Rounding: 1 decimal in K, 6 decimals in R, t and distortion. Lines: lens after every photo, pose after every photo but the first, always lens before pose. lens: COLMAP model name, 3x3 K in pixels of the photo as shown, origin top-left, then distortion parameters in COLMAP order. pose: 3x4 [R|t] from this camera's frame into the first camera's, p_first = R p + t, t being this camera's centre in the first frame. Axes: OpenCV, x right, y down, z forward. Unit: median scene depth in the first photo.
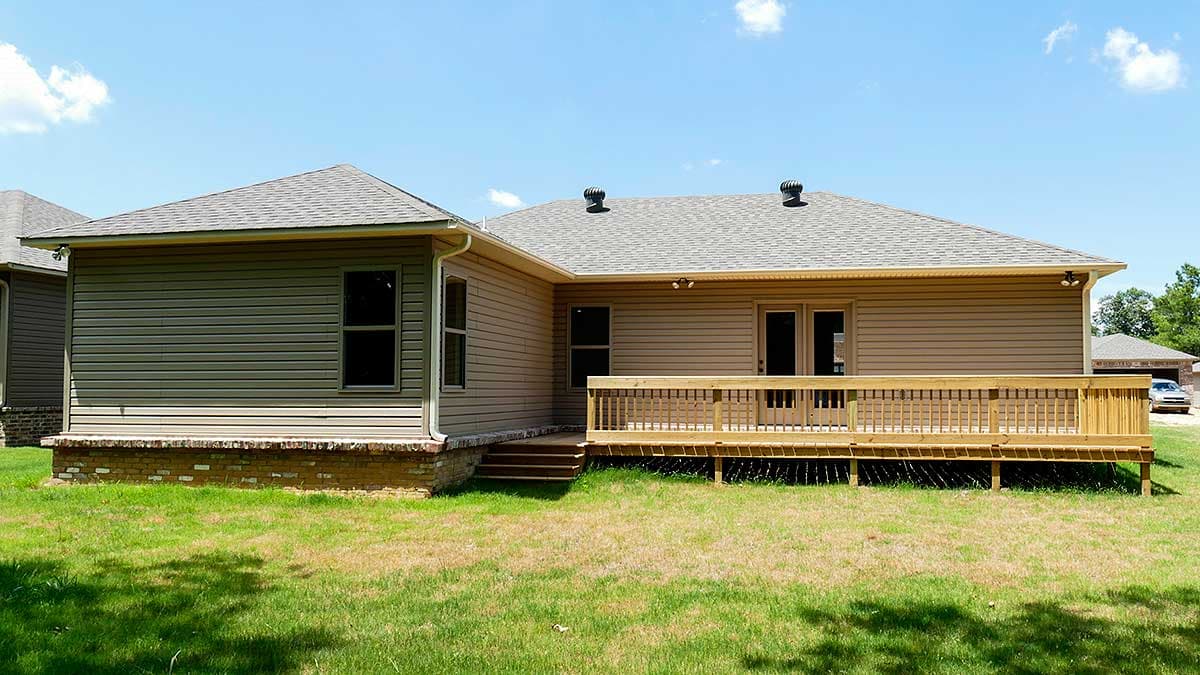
lens RADIAL K [[920.9, 0, 603.0], [0, 920.9, 346.2], [0, 0, 1]] dist [-0.006921, -0.000141]
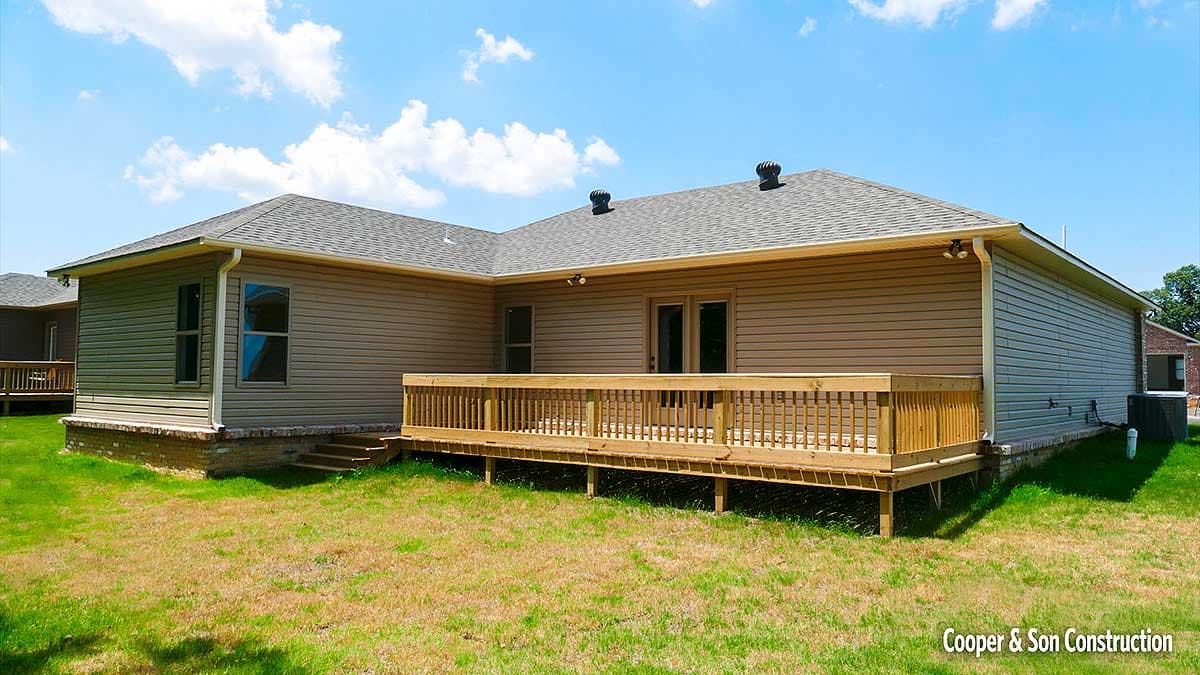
lens RADIAL K [[839.5, 0, 598.4], [0, 839.5, 329.7], [0, 0, 1]] dist [-0.013565, -0.000302]
pose [[0.883094, -0.022689, -0.468647, 0.629965], [0.014390, 0.999670, -0.021281, 0.005707], [0.468975, 0.012049, 0.883129, 0.257243]]
